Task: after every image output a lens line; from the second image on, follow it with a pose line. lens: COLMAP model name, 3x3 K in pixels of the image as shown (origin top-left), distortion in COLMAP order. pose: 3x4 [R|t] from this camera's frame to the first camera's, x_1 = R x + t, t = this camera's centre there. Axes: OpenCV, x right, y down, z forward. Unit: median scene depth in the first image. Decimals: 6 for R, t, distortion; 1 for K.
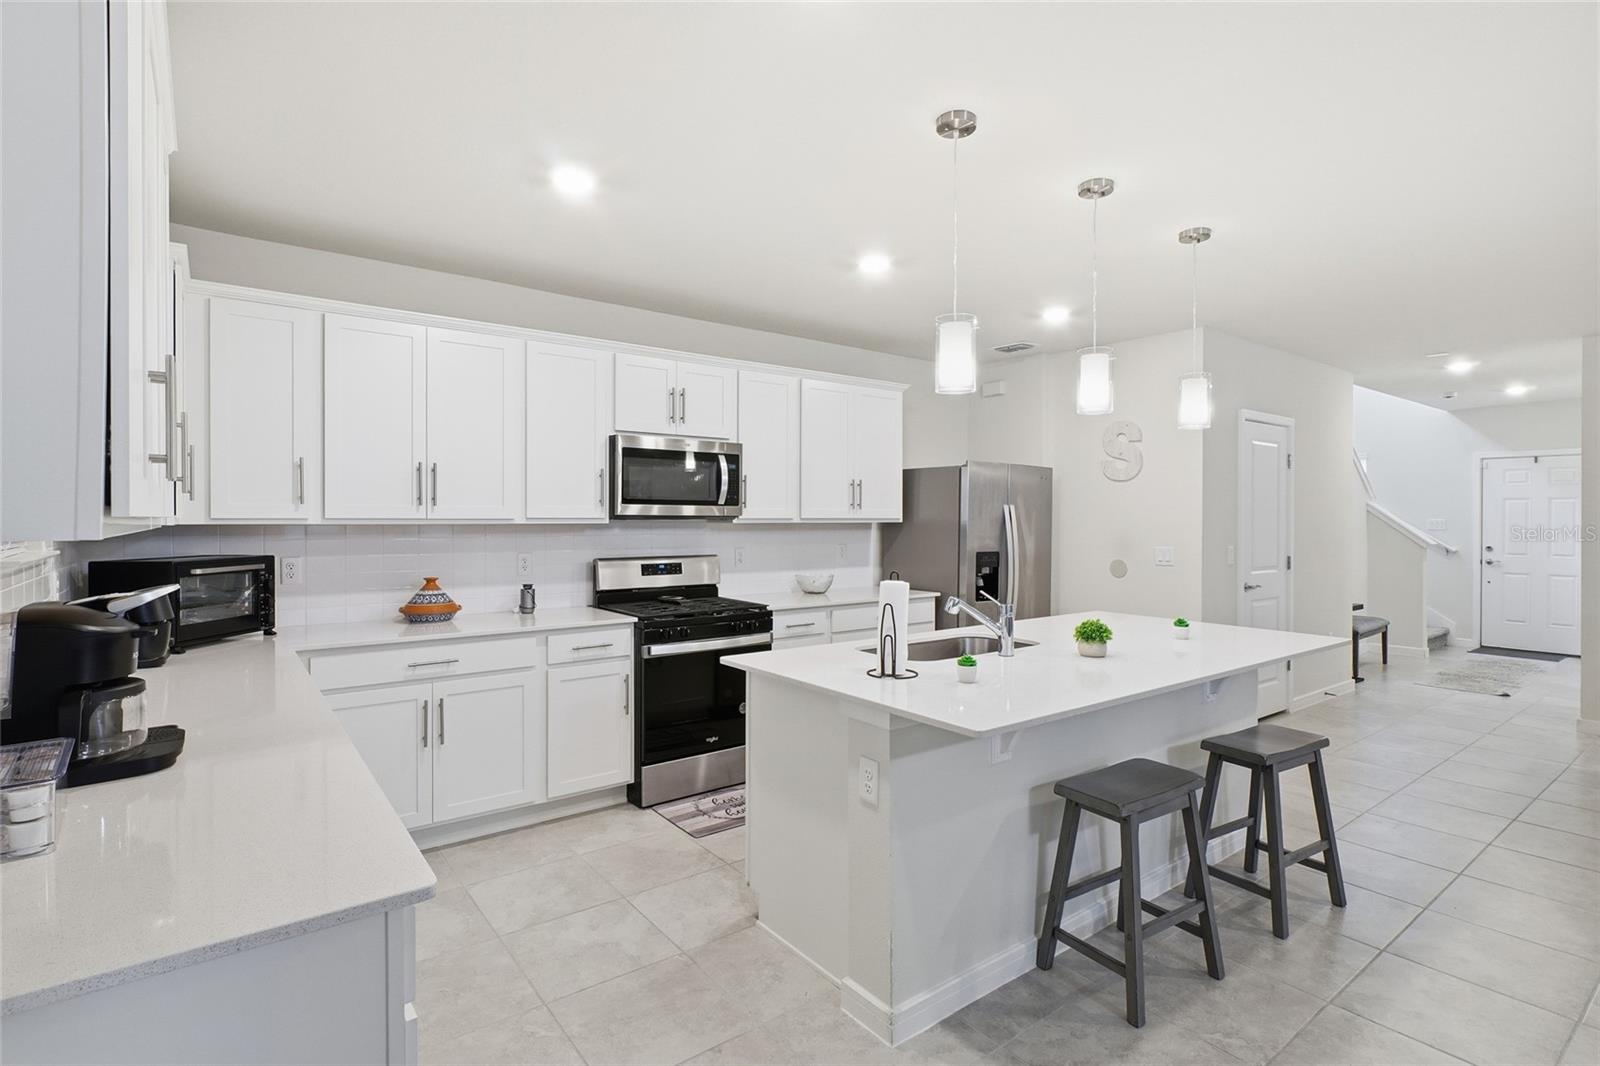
lens RADIAL K [[767.8, 0, 795.5], [0, 767.8, 526.9], [0, 0, 1]] dist [0.001524, 0.000254]
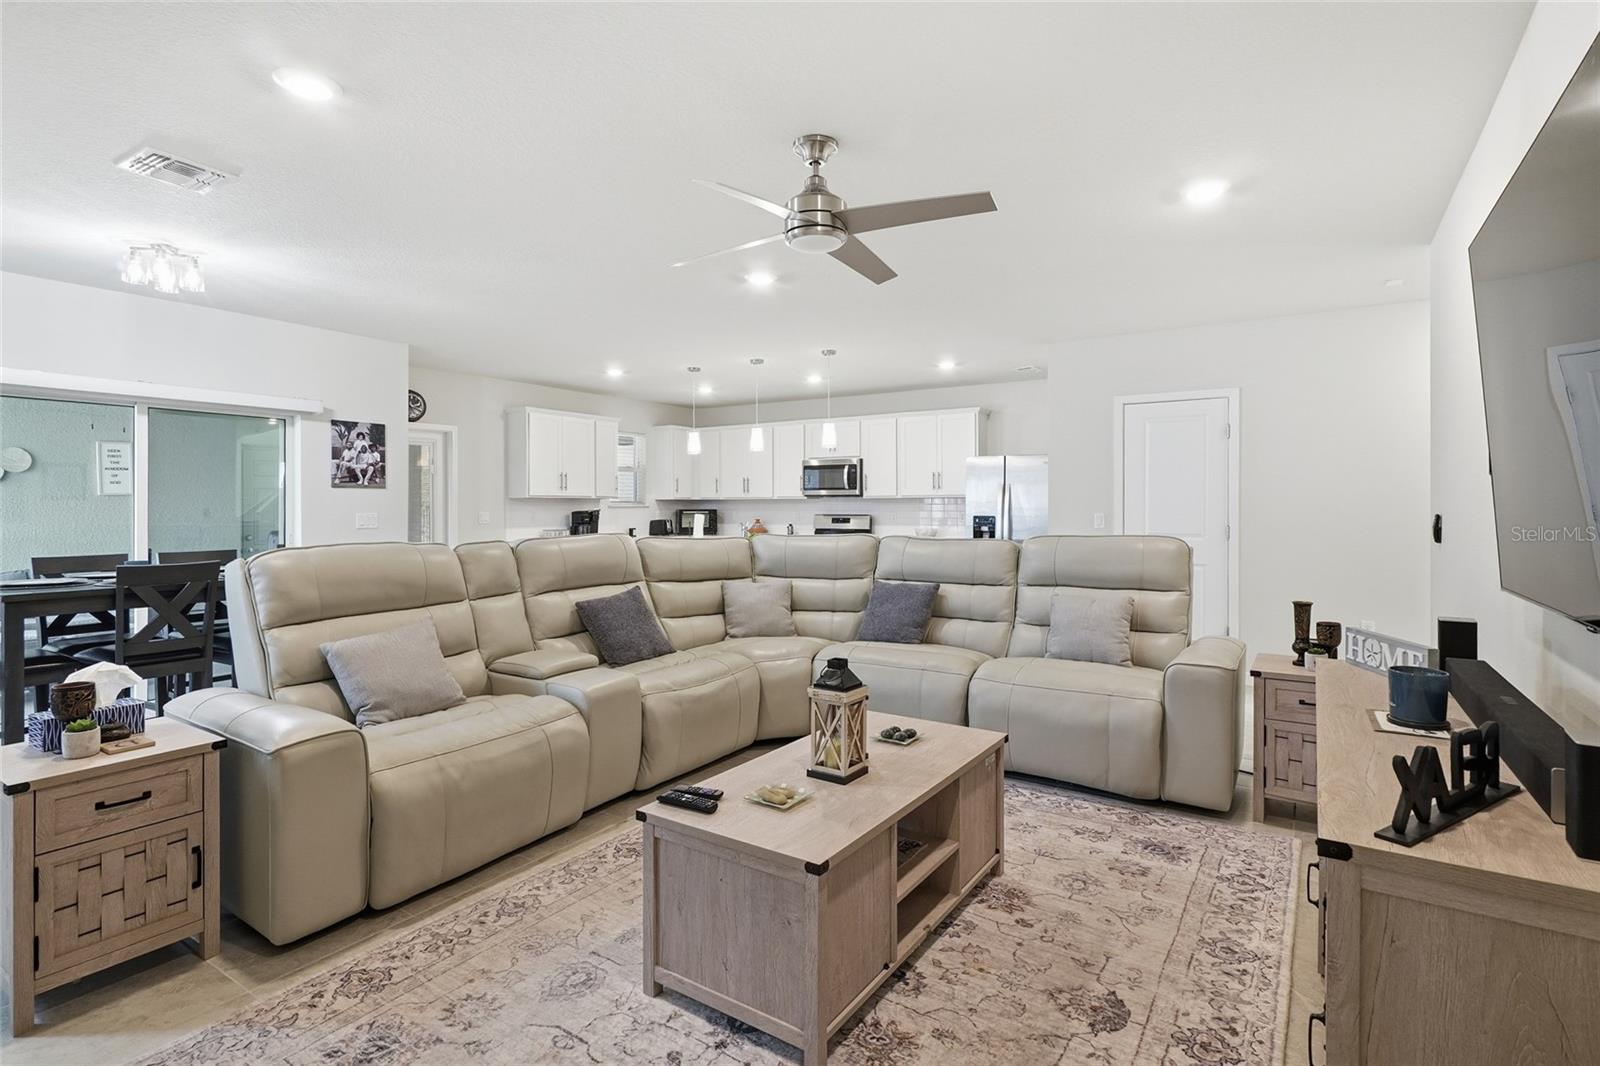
lens RADIAL K [[776.3, 0, 802.2], [0, 776.3, 492.6], [0, 0, 1]] dist [-0.000191, 0.000850]
pose [[0.345904, -0.019520, -0.938067, 1.969796], [-0.009144, 0.999666, -0.024174, 0.033802], [0.938225, 0.016940, 0.345610, 0.183579]]
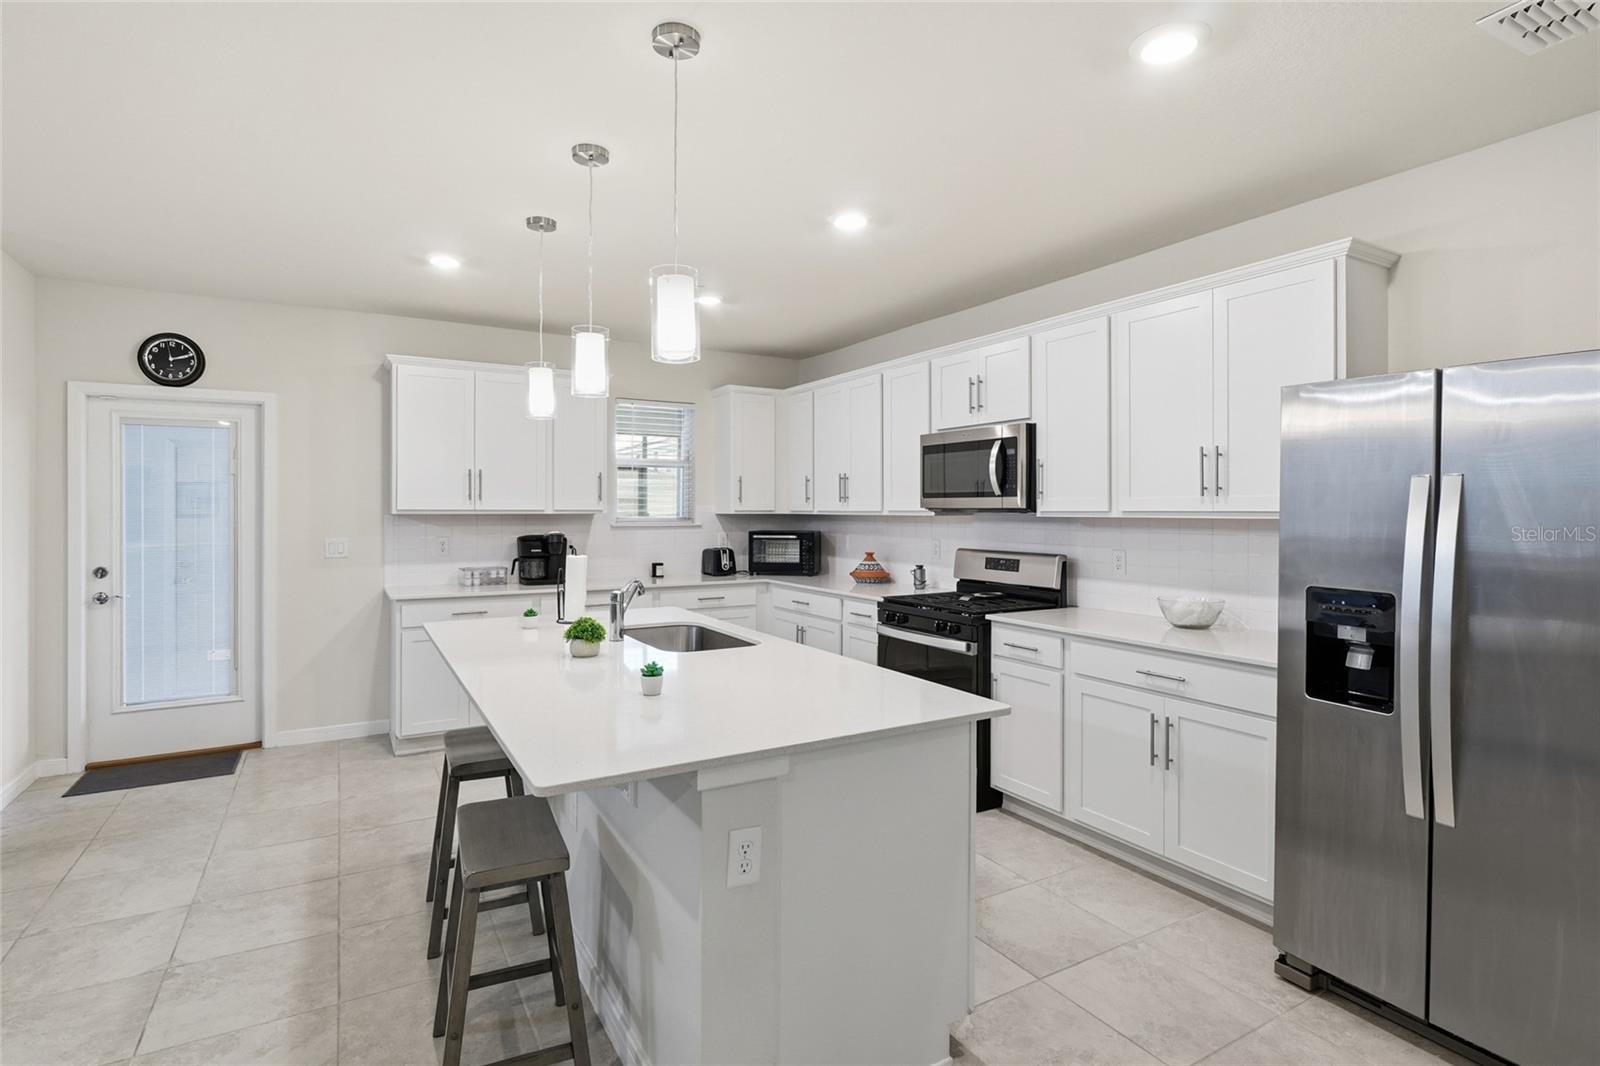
lens RADIAL K [[788.0, 0, 798.5], [0, 788.0, 510.5], [0, 0, 1]] dist [-0.000402, 0.000496]
pose [[-0.114986, -0.002244, -0.993365, 0.914700], [-0.014290, 0.999898, -0.000605, -0.008403], [0.993264, 0.014125, -0.115006, 0.951047]]
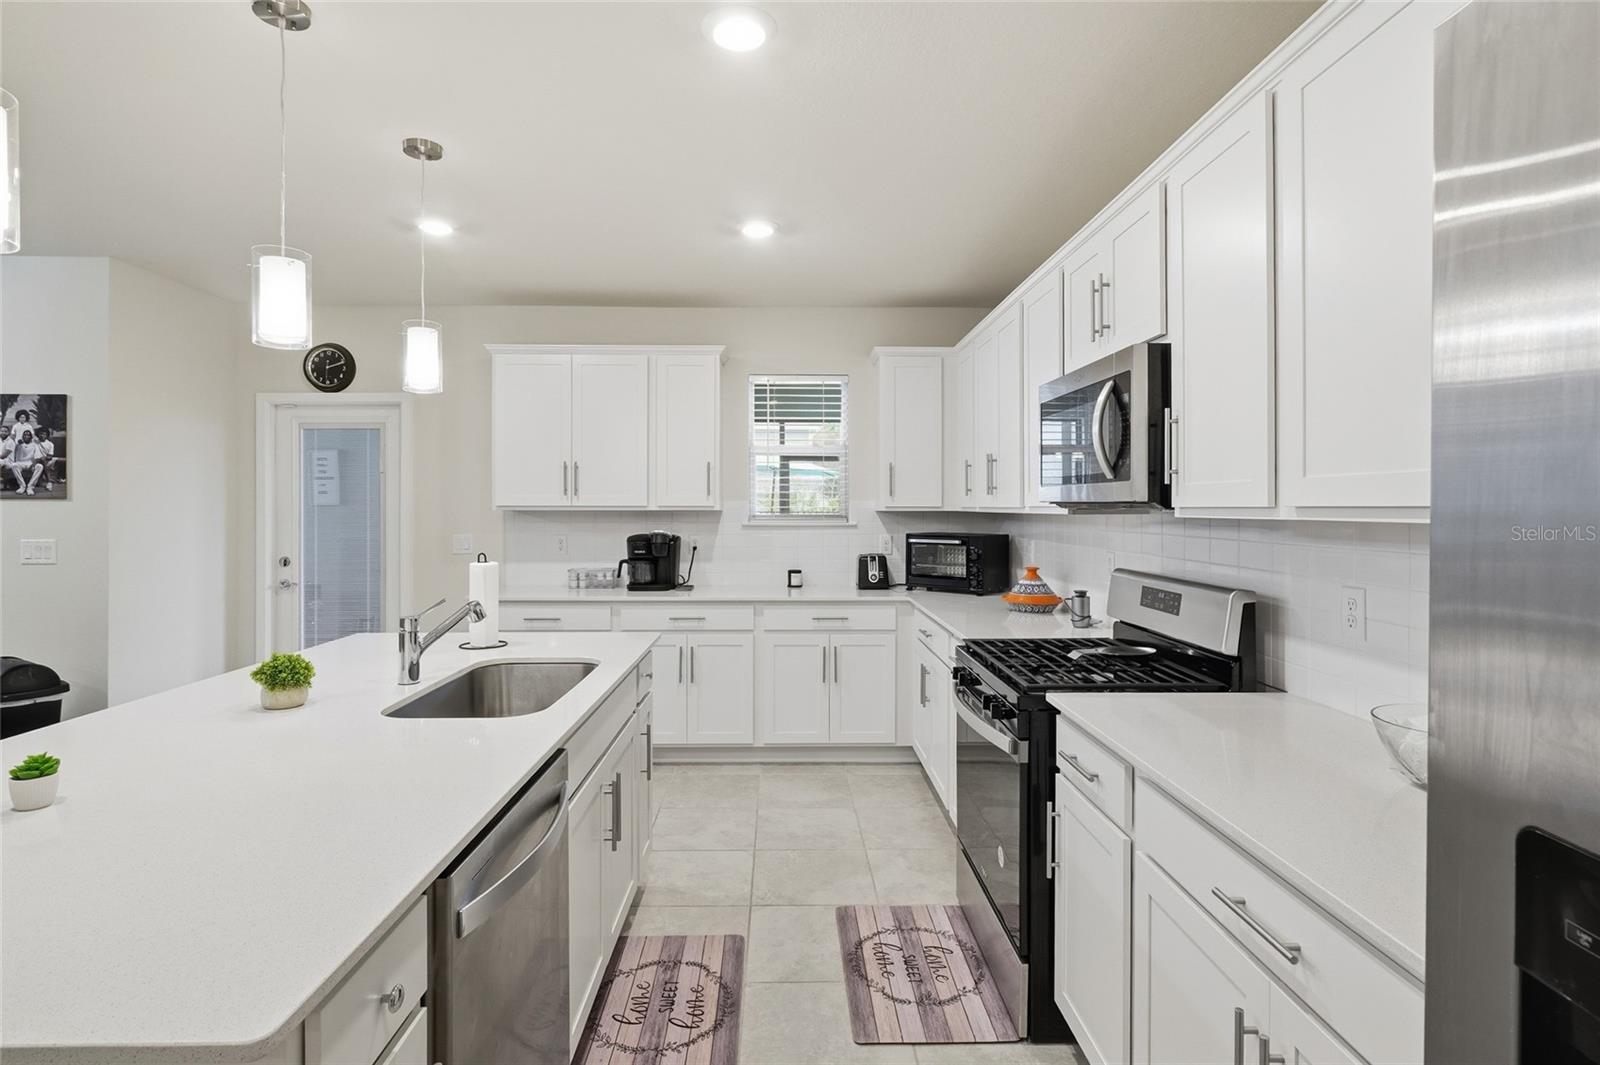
lens RADIAL K [[788.0, 0, 798.5], [0, 788.0, 510.0], [0, 0, 1]] dist [-0.000402, 0.000496]
pose [[-0.580743, -0.000167, -0.814087, 0.478870], [-0.013053, 0.999873, 0.009107, -0.011808], [0.813983, 0.015915, -0.580671, 1.232124]]
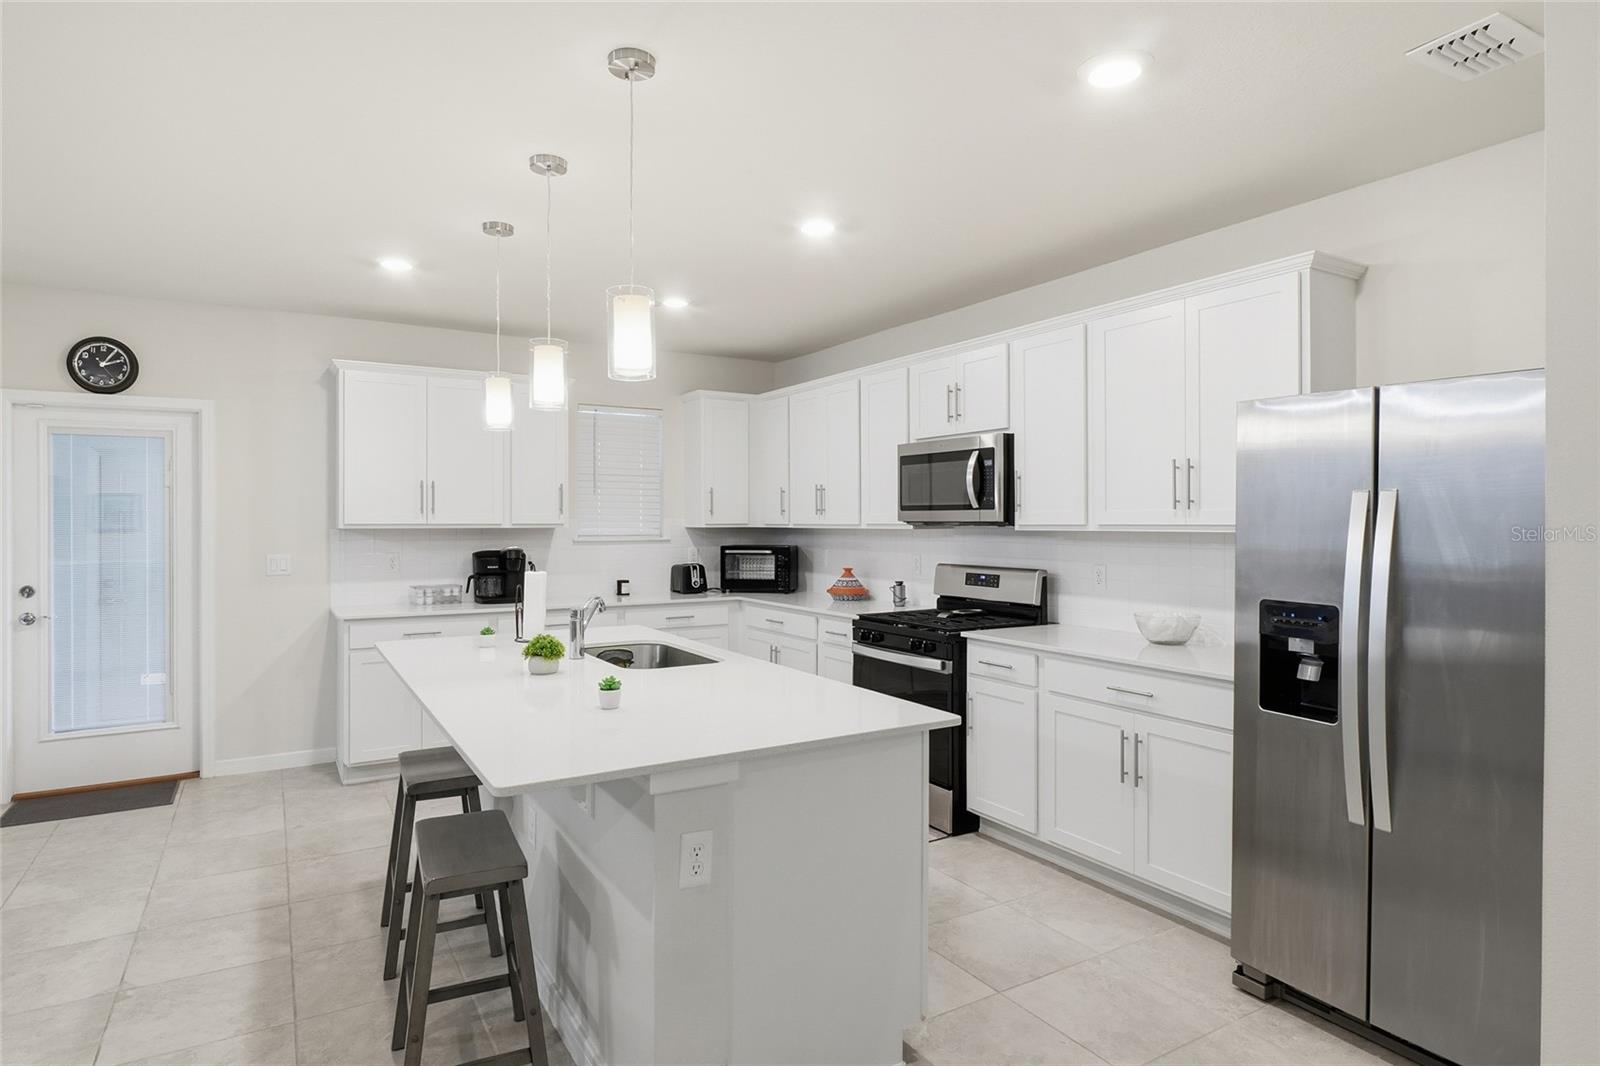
lens RADIAL K [[877.4, 0, 799.1], [0, 877.4, 522.4], [0, 0, 1]] dist [0.000699, 0.000273]
pose [[-0.099492, -0.002154, -0.995036, 0.979330], [-0.012407, 0.999923, -0.000924, -0.010889], [0.994961, 0.012253, -0.099511, 0.979639]]
